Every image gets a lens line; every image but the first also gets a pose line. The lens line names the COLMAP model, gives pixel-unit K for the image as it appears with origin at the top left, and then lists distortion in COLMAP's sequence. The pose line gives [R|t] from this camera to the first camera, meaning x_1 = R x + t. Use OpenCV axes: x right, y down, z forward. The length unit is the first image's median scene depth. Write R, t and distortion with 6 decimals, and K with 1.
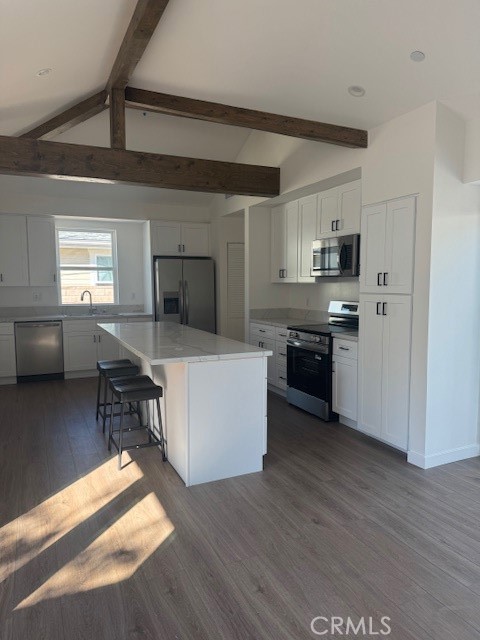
lens RADIAL K [[459.2, 0, 249.4], [0, 459.2, 325.1], [0, 0, 1]] dist [0.104421, -0.141587]
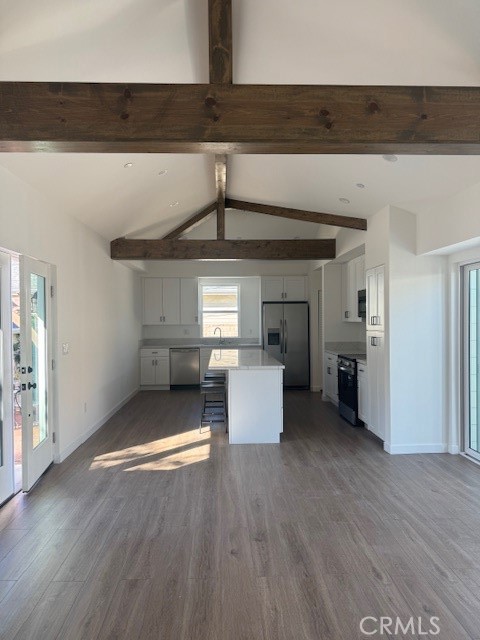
lens RADIAL K [[458.8, 0, 240.0], [0, 458.8, 320.0], [0, 0, 1]] dist [0.143609, -0.305481]
pose [[0.922971, -0.002025, -0.384864, 0.368184], [-0.033144, 0.995853, -0.084726, 0.027735], [0.383439, 0.090955, 0.919076, -0.378889]]
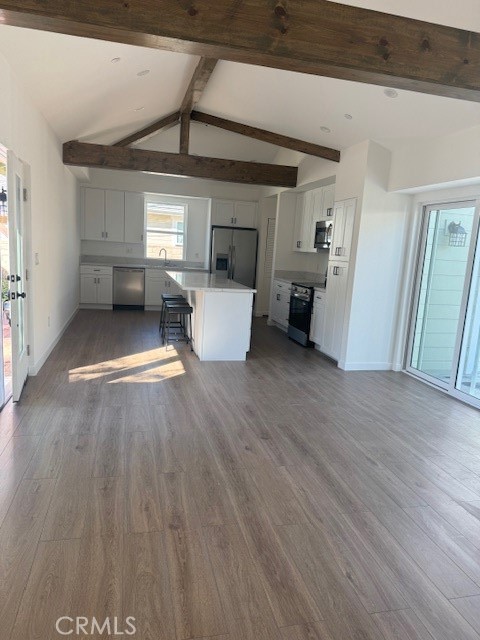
lens RADIAL K [[459.2, 0, 249.4], [0, 459.2, 325.1], [0, 0, 1]] dist [0.104421, -0.141587]
pose [[0.980857, 0.094353, -0.170344, 0.227357], [-0.083247, 0.993981, 0.071217, 0.047844], [0.176038, -0.055673, 0.982808, -0.458993]]
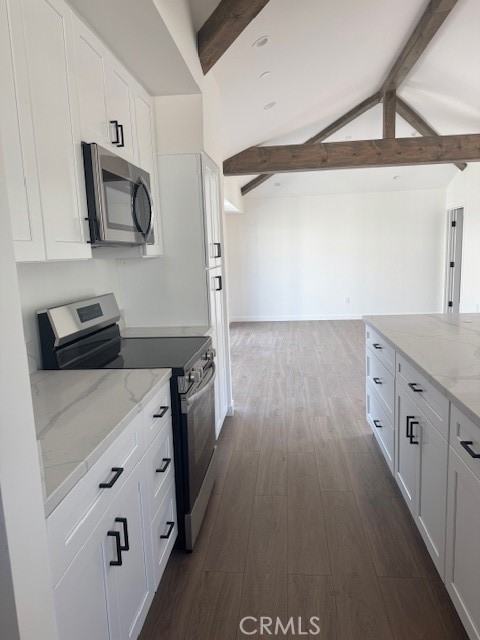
lens RADIAL K [[458.8, 0, 240.0], [0, 458.8, 320.0], [0, 0, 1]] dist [0.143609, -0.305481]
pose [[-0.855274, -0.043343, 0.516359, -0.174011], [0.088990, 0.969404, 0.228771, -0.133252], [-0.510477, 0.241613, -0.825250, 1.397813]]
